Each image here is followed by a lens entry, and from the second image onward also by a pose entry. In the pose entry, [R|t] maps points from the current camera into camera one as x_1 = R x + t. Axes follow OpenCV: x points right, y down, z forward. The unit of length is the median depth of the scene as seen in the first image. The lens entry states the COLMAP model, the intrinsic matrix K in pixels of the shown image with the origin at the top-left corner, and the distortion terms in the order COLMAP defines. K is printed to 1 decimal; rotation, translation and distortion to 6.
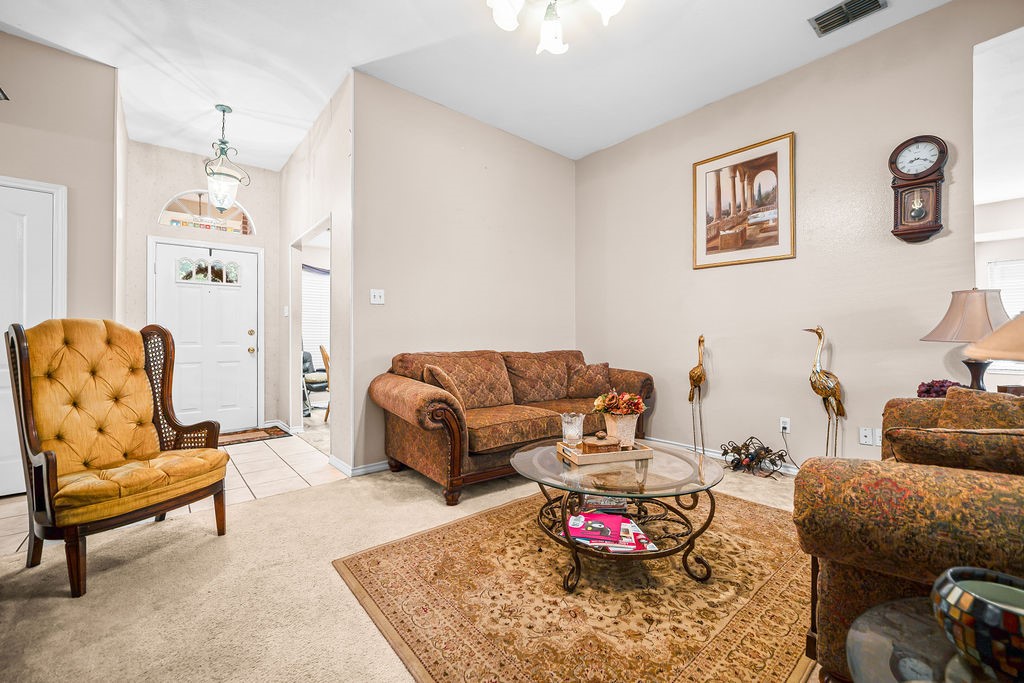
lens RADIAL K [[410.9, 0, 511.7], [0, 410.9, 333.5], [0, 0, 1]] dist [-0.016701, 0.000139]
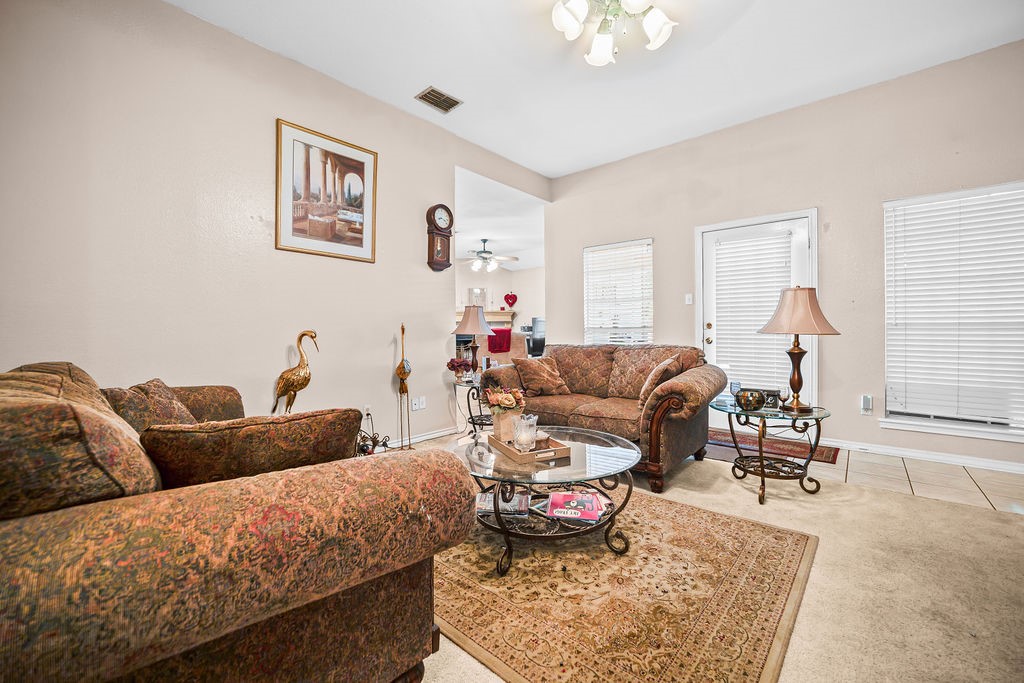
lens RADIAL K [[410.9, 0, 511.7], [0, 410.9, 333.5], [0, 0, 1]] dist [-0.016701, 0.000139]
pose [[-0.140743, -0.005466, 0.990031, -0.487280], [-0.005944, 0.999971, 0.004676, 0.004979], [-0.990028, -0.005226, -0.140771, 0.755170]]
